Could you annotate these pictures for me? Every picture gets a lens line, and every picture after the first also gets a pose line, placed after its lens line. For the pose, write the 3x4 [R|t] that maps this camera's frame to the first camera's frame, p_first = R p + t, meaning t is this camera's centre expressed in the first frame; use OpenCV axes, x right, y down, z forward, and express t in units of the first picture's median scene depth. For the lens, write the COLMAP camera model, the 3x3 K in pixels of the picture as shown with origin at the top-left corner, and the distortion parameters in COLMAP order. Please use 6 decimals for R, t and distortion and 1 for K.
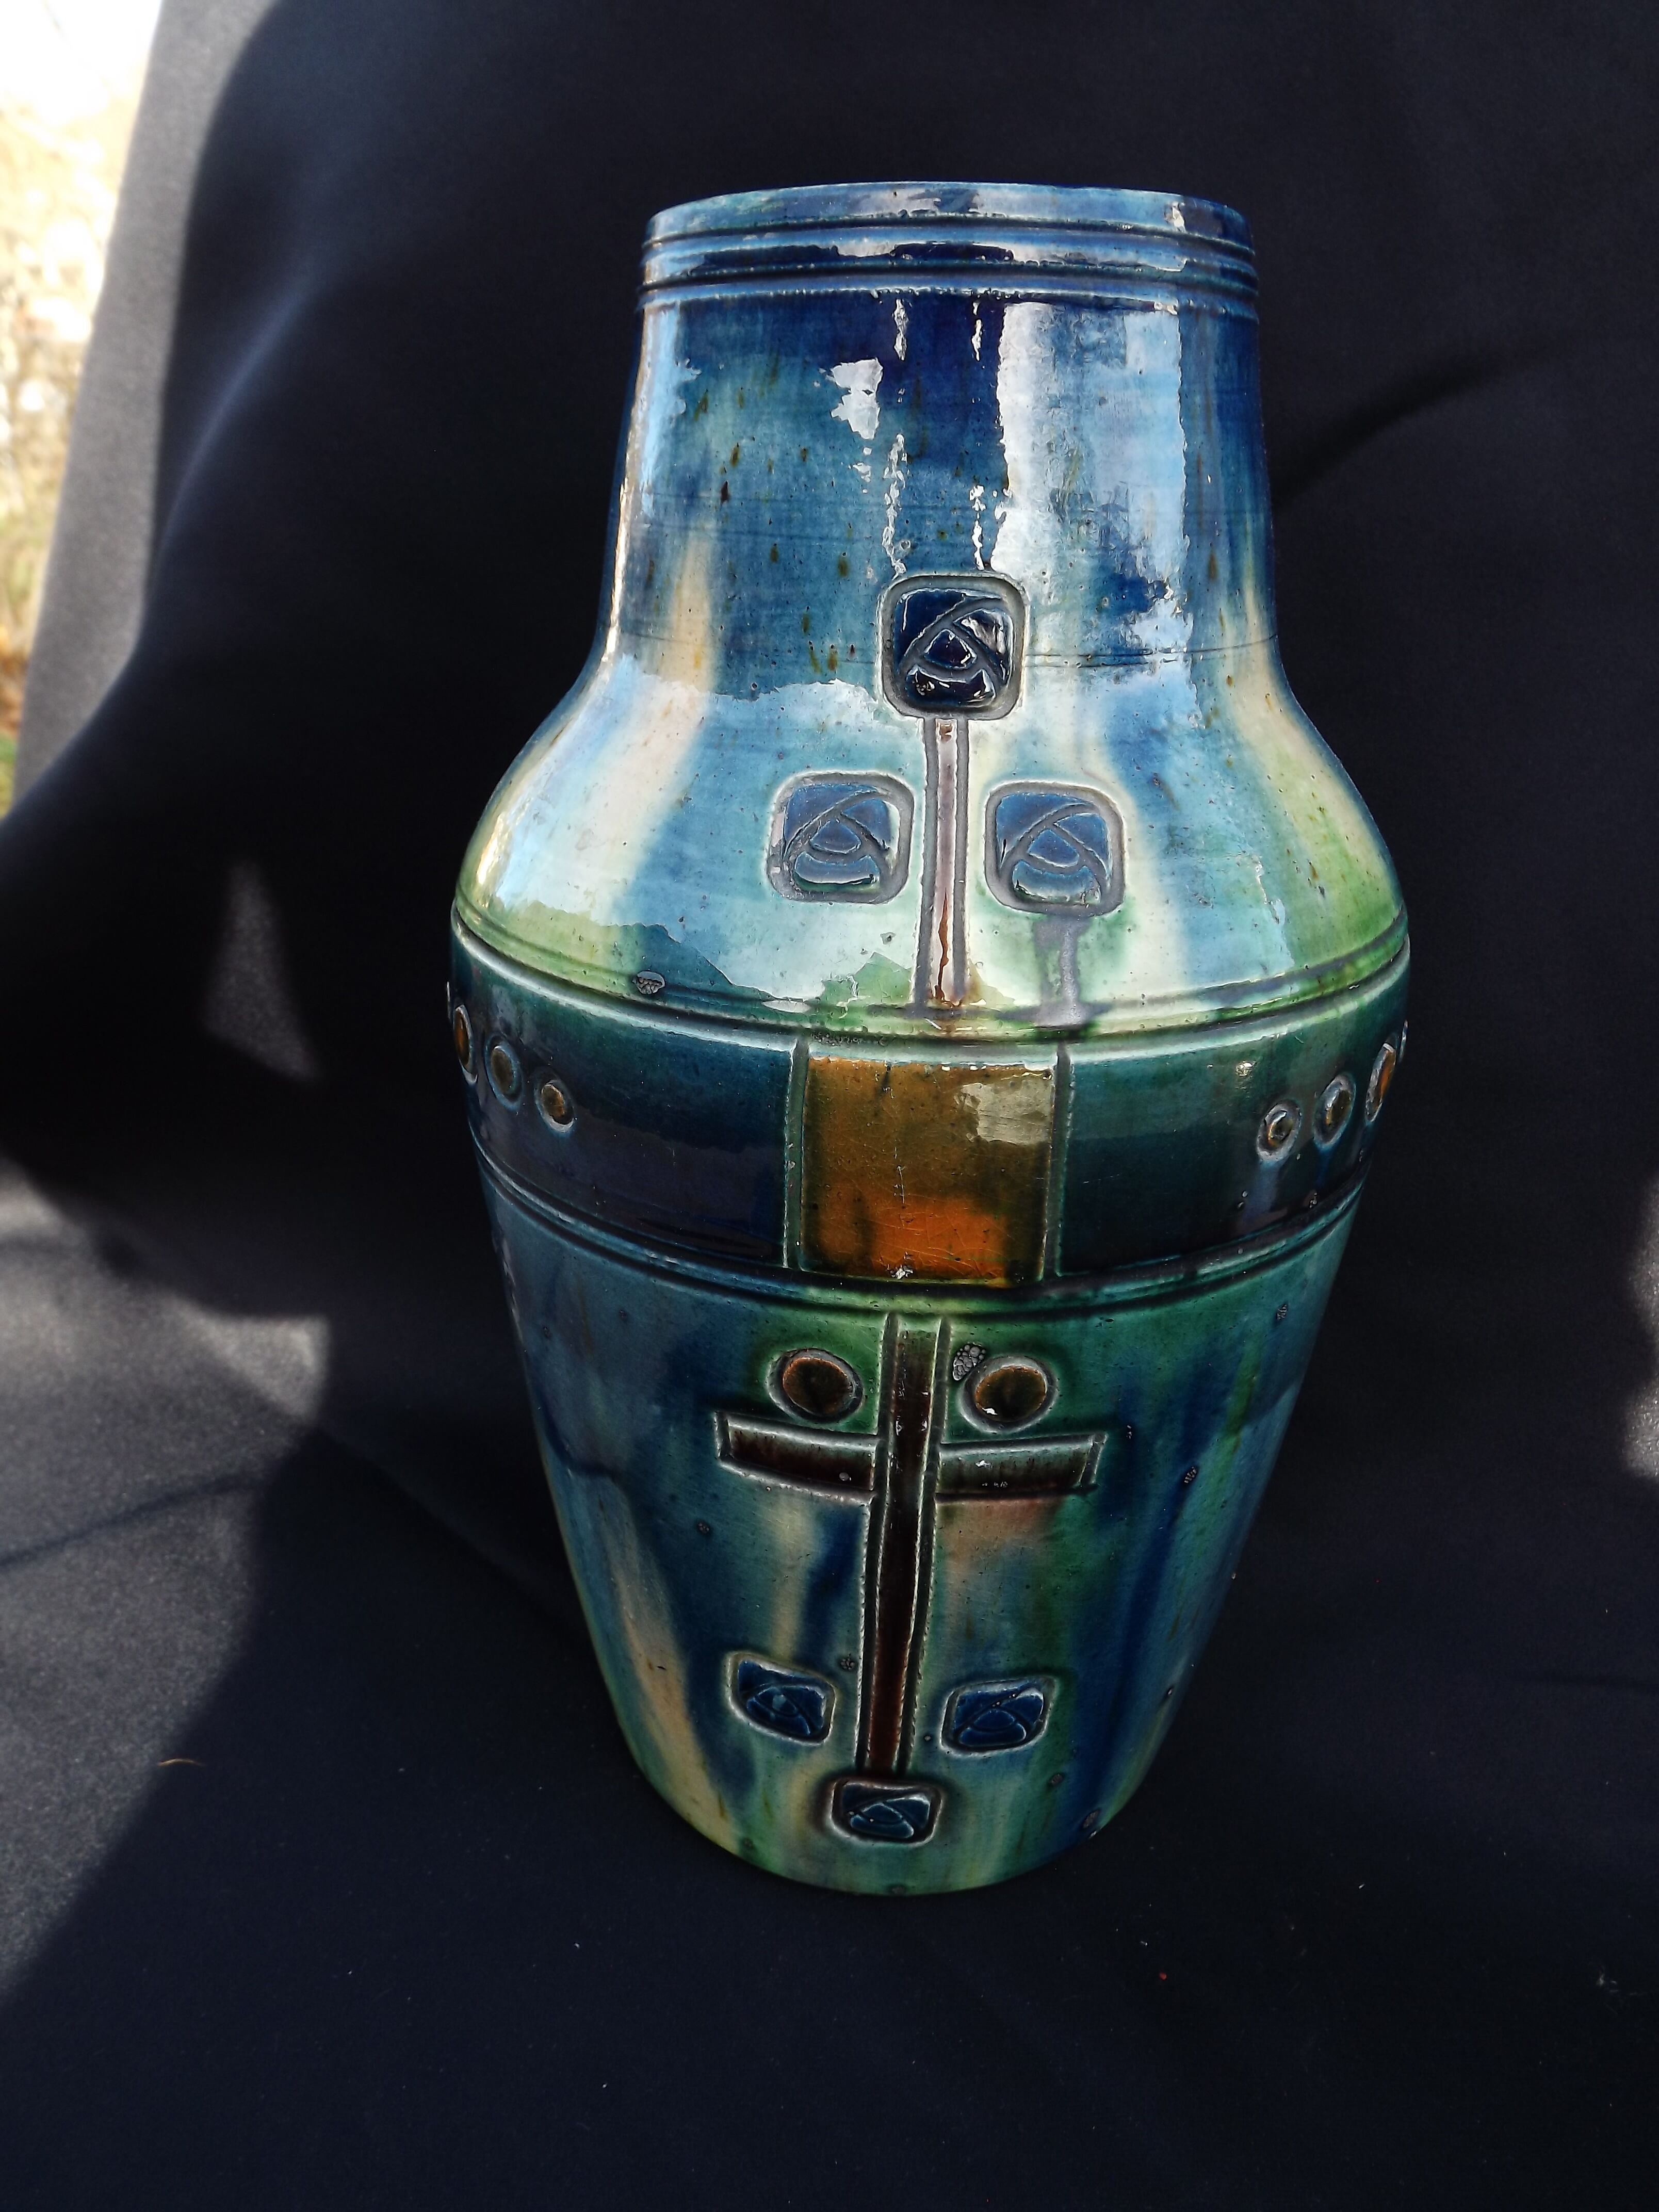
lens RADIAL K [[1570.3, 0, 829.5], [0, 1570.3, 1106.0], [0, 0, 1]] dist [-0.050191, -0.007542]
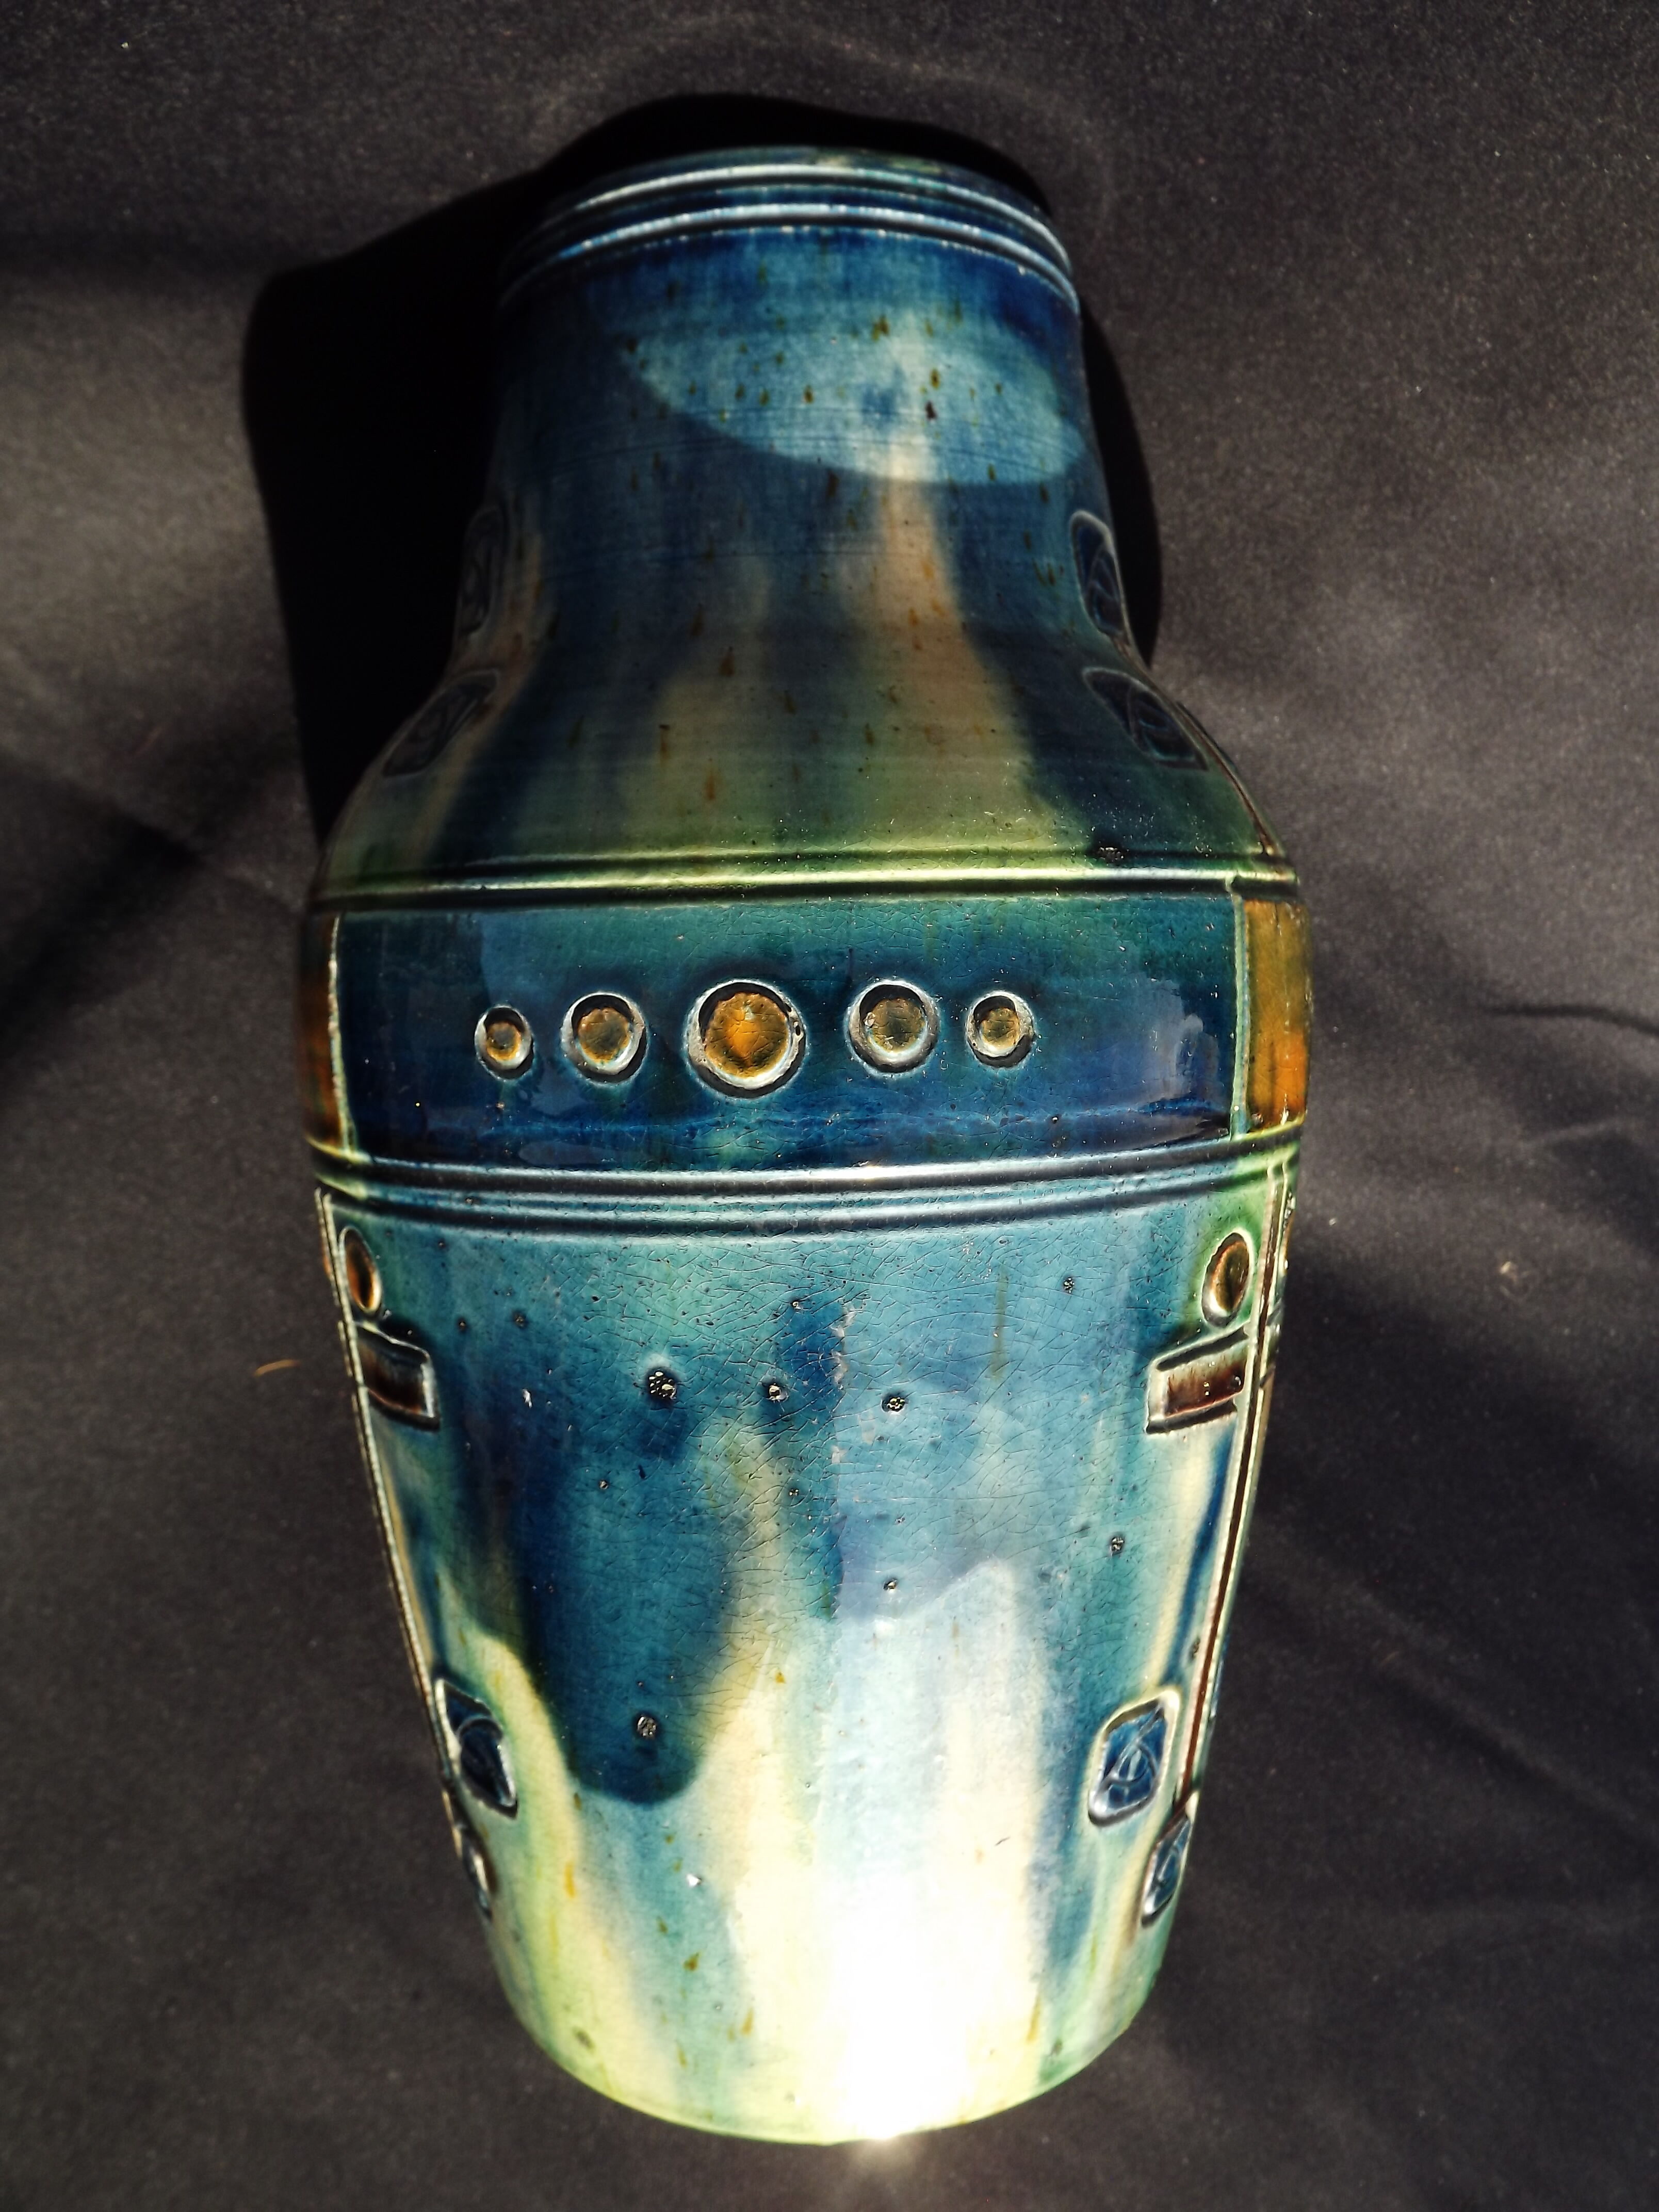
lens RADIAL K [[1570.3, 0, 829.5], [0, 1570.3, 1106.0], [0, 0, 1]] dist [-0.050191, -0.007542]
pose [[0.486746, -0.108943, 0.866724, -1.013799], [0.370419, 0.924313, -0.091843, 0.083393], [-0.791119, 0.365755, 0.490260, 0.733003]]
